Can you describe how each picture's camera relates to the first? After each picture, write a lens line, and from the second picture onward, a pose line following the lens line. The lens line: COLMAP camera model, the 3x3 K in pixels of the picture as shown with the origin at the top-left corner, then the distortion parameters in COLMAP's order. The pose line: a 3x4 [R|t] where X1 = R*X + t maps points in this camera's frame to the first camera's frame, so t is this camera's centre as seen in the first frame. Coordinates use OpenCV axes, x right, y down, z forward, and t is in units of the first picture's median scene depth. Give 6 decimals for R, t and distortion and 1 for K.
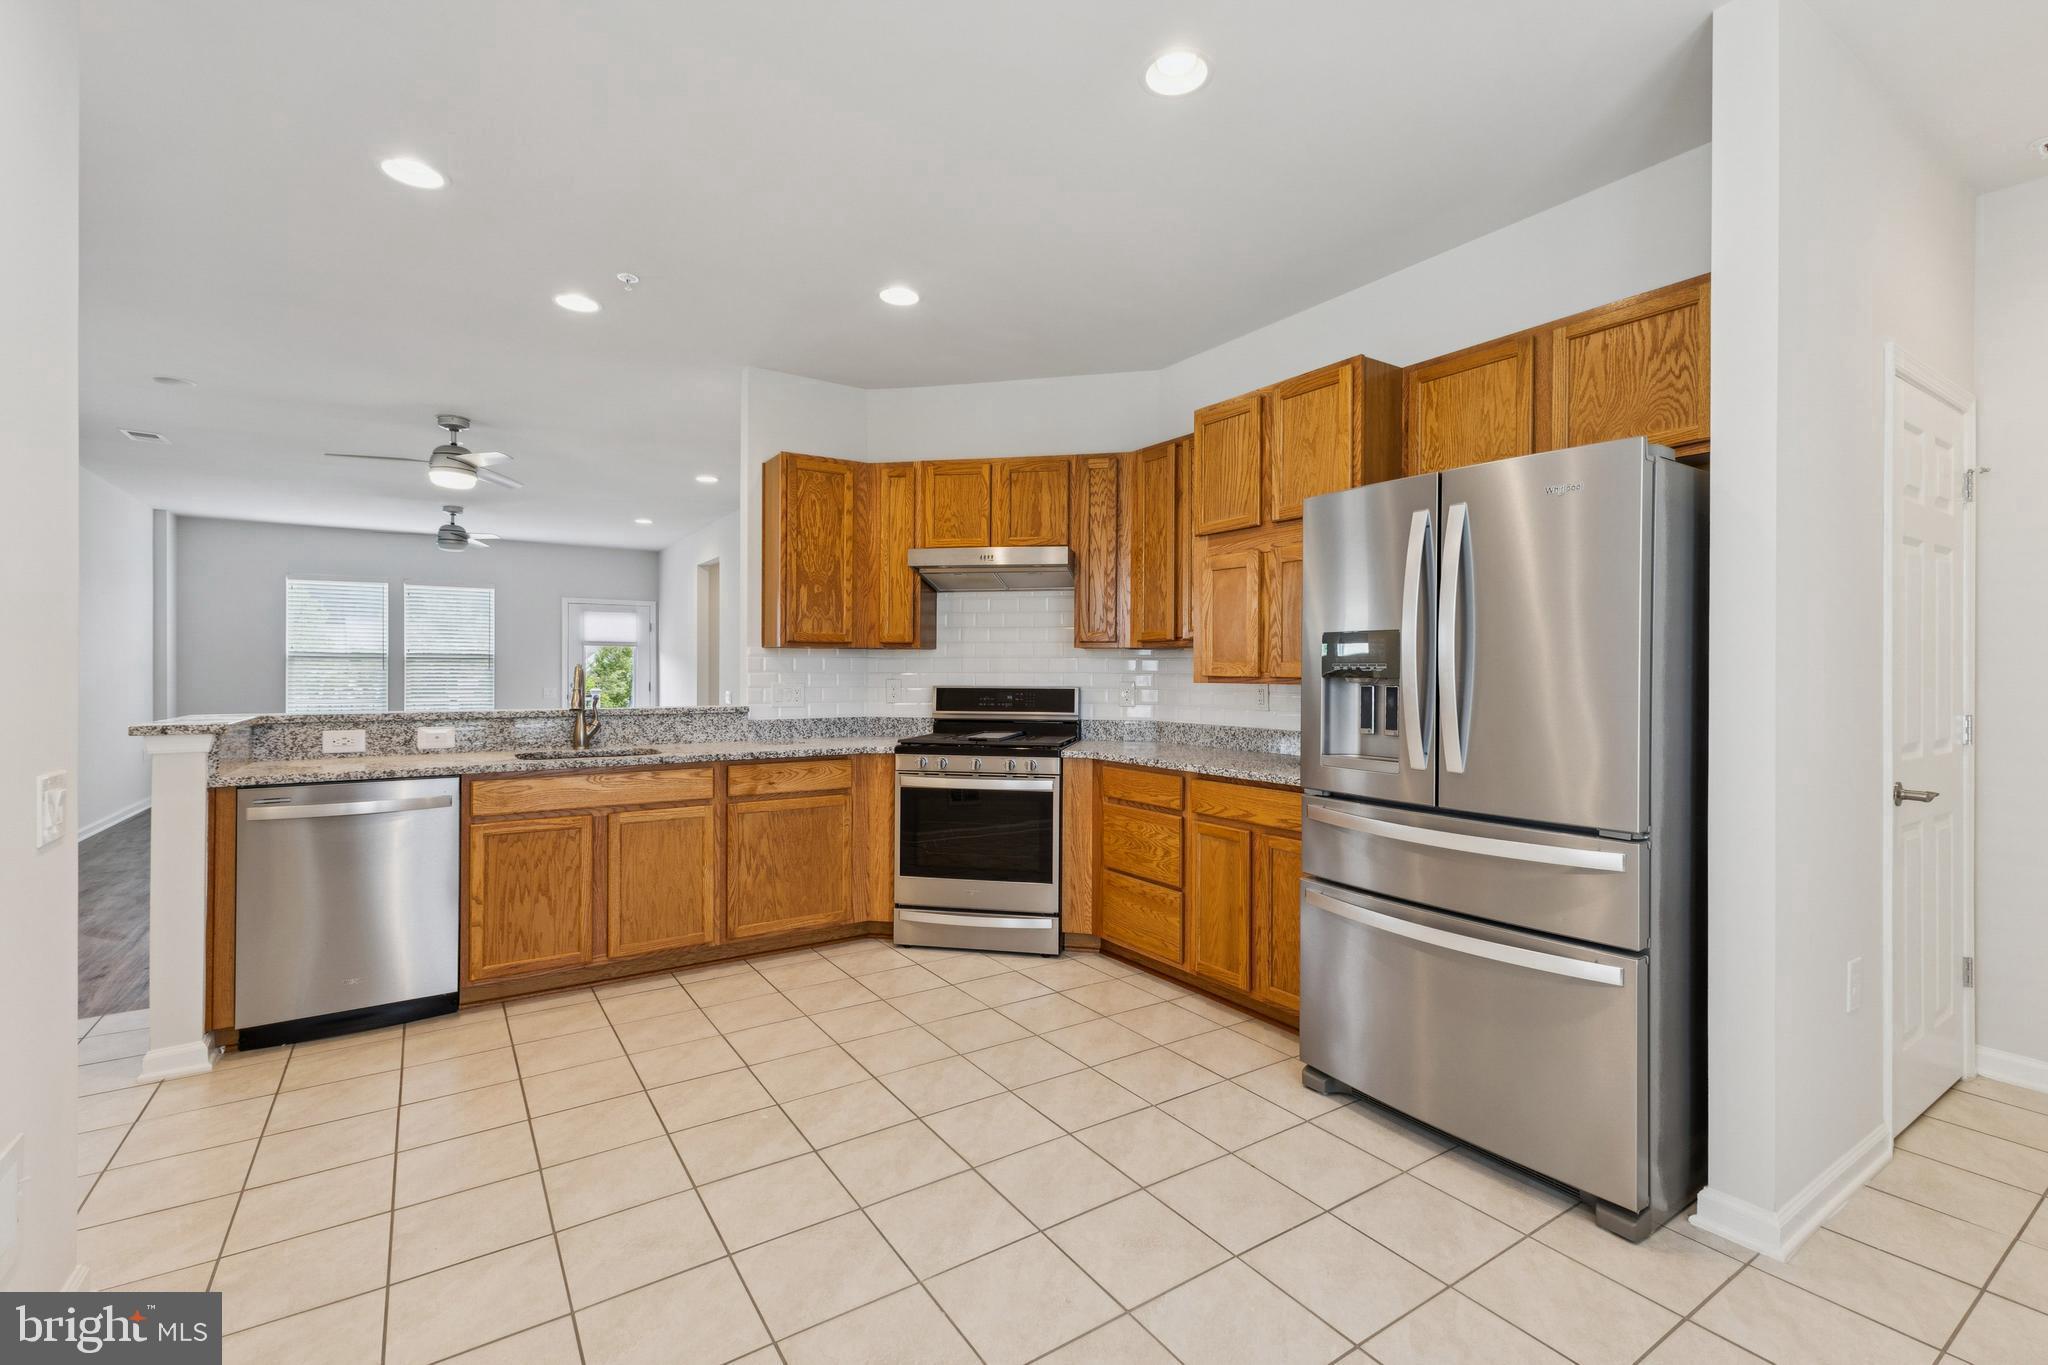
lens RADIAL K [[900.6, 0, 1025.4], [0, 900.6, 672.6], [0, 0, 1]] dist [0.011457, 0.000207]
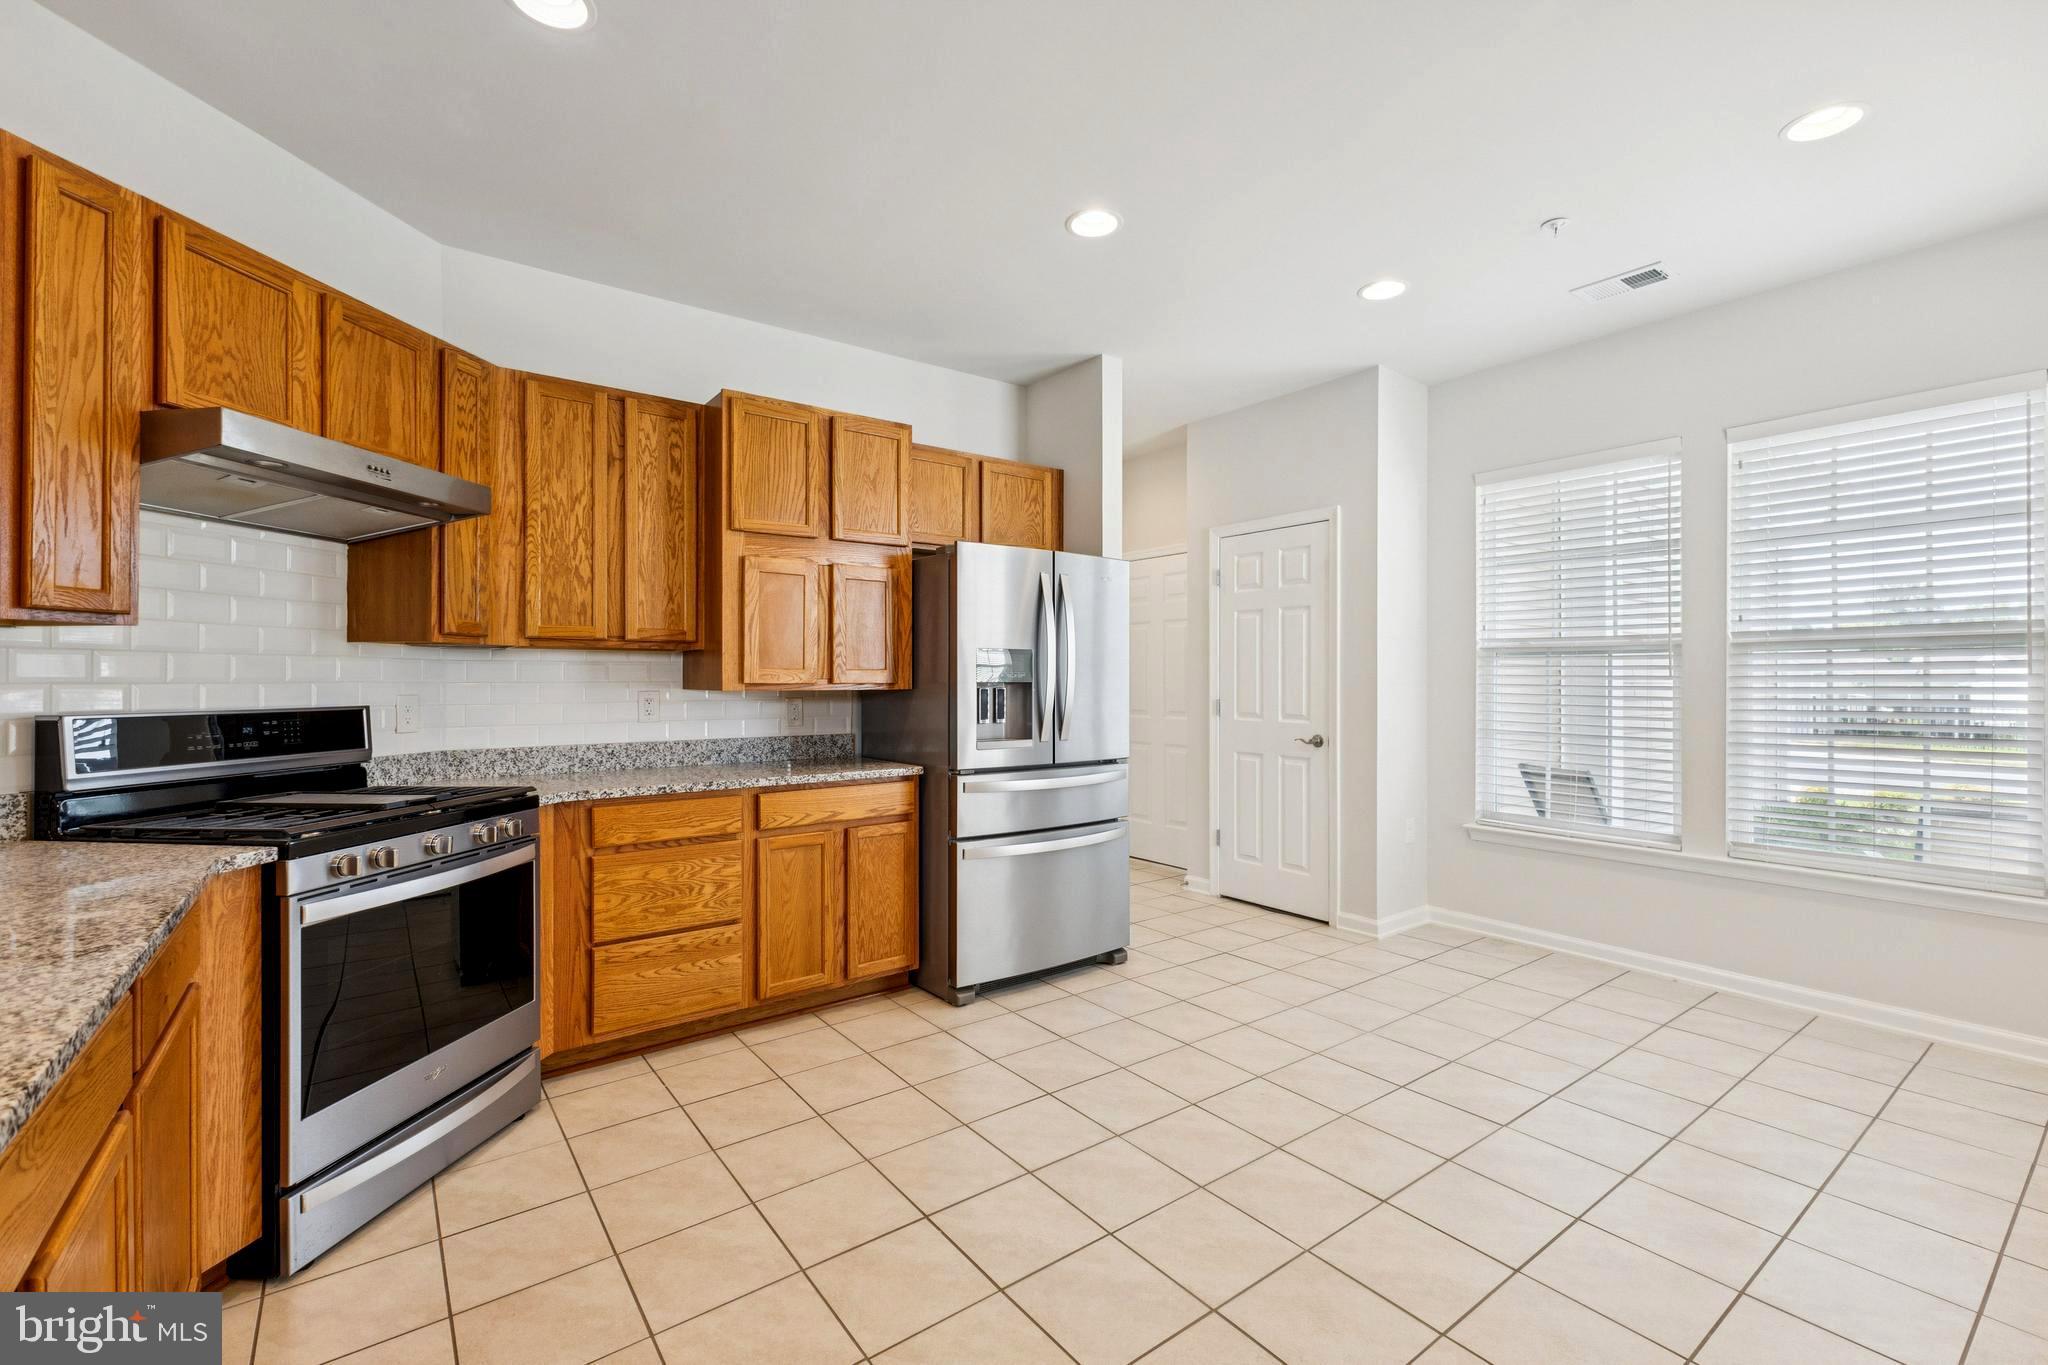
lens RADIAL K [[900.6, 0, 1015.2], [0, 900.6, 677.7], [0, 0, 1]] dist [0.011457, 0.000207]
pose [[-0.058409, -0.003699, 0.998286, -0.736699], [0.002289, 0.999990, 0.003839, -0.004937], [-0.998290, 0.002509, -0.058400, 0.770518]]
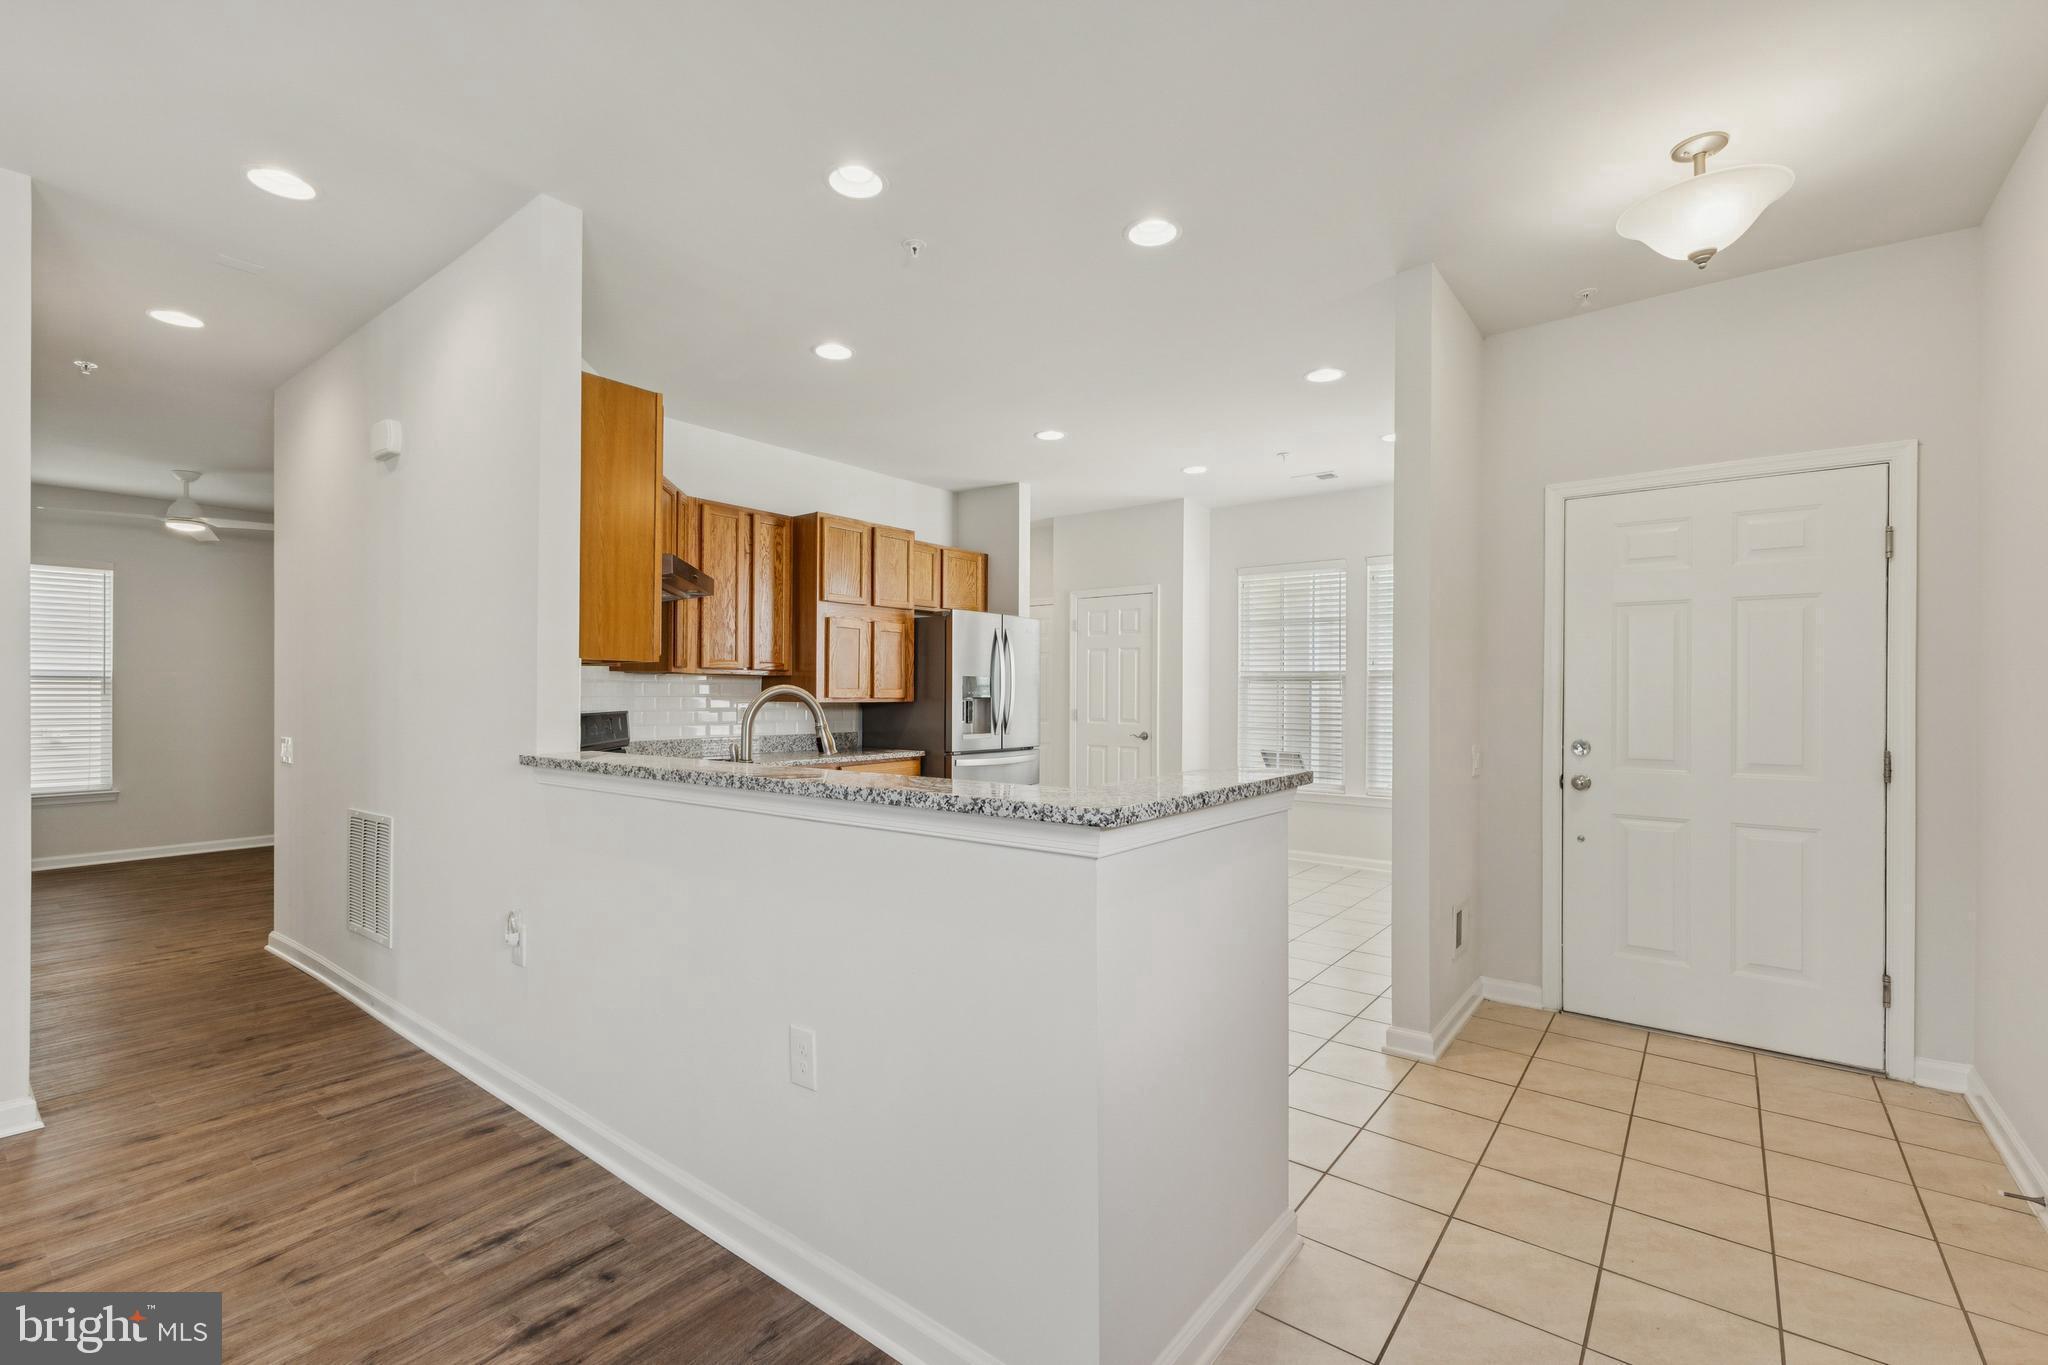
lens RADIAL K [[900.6, 0, 1024.1], [0, 900.6, 688.2], [0, 0, 1]] dist [0.011457, 0.000207]
pose [[-0.320173, -0.002869, 0.947355, -1.279482], [-0.004712, 0.999988, 0.001436, -0.015406], [-0.947348, -0.004005, -0.320182, 1.158689]]
